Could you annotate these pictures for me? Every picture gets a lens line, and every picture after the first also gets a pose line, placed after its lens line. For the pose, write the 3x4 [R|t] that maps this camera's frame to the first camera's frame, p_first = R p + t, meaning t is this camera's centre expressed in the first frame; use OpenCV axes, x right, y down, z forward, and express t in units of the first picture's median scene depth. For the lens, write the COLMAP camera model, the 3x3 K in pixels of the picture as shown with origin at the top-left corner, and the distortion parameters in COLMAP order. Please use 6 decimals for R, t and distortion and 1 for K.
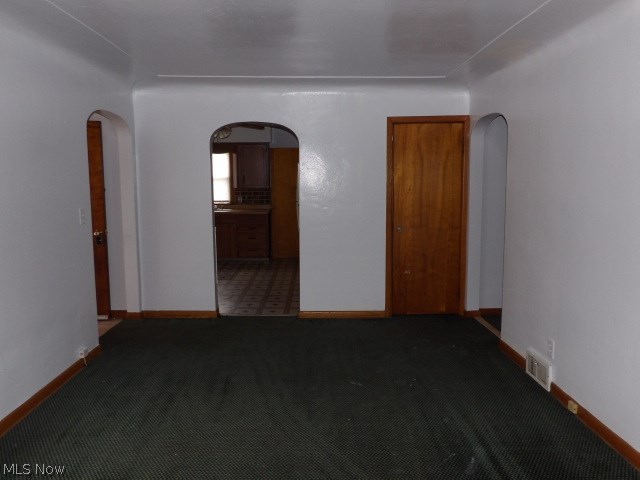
lens RADIAL K [[458.7, 0, 320.1], [0, 458.7, 239.4], [0, 0, 1]] dist [-0.032998, 0.045757]
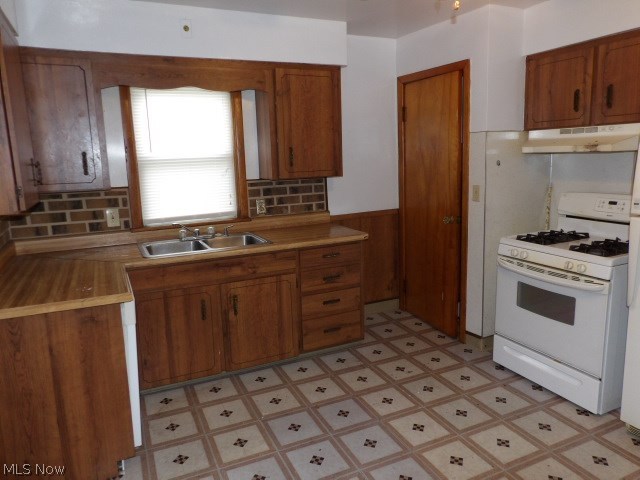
lens RADIAL K [[458.7, 0, 316.9], [0, 458.7, 237.2], [0, 0, 1]] dist [-0.032998, 0.045757]
pose [[0.911505, -0.101209, 0.398641, -0.299746], [0.088620, 0.994813, 0.049935, -0.076202], [-0.401627, -0.010188, 0.915747, 0.600216]]
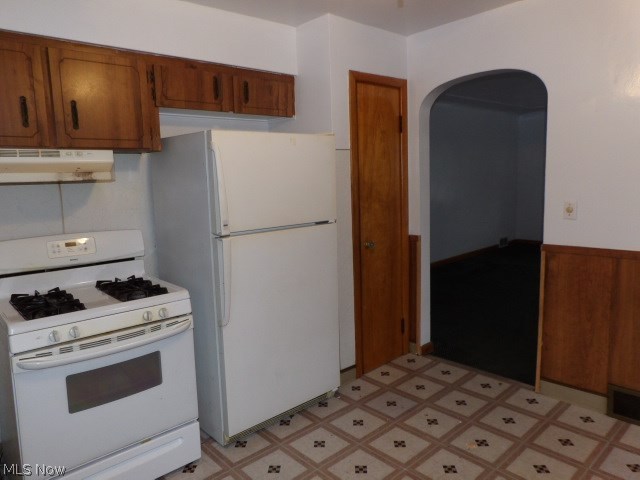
lens RADIAL K [[458.7, 0, 319.6], [0, 458.7, 236.9], [0, 0, 1]] dist [-0.032998, 0.045757]
pose [[-0.661250, -0.075691, 0.746338, -0.271134], [0.138199, 0.965577, 0.220370, -0.109291], [-0.737326, 0.248863, -0.628027, 0.877558]]
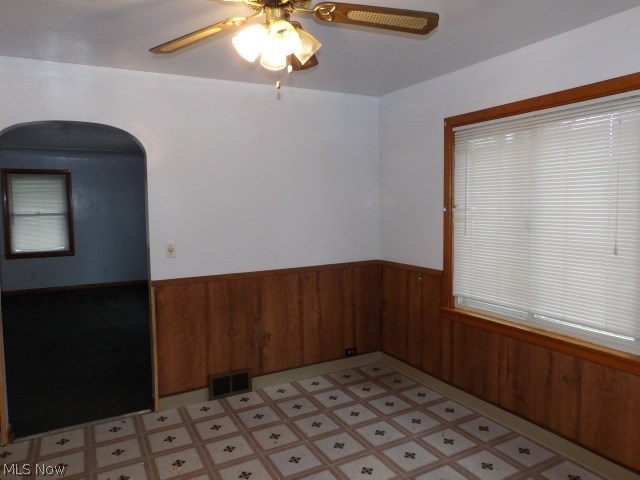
lens RADIAL K [[458.7, 0, 320.5], [0, 458.7, 237.2], [0, 0, 1]] dist [-0.032998, 0.045757]
pose [[-0.887103, 0.048486, -0.459018, -0.084639], [-0.048779, 0.979051, 0.197687, -0.128557], [0.458987, 0.197759, -0.866154, 0.943789]]
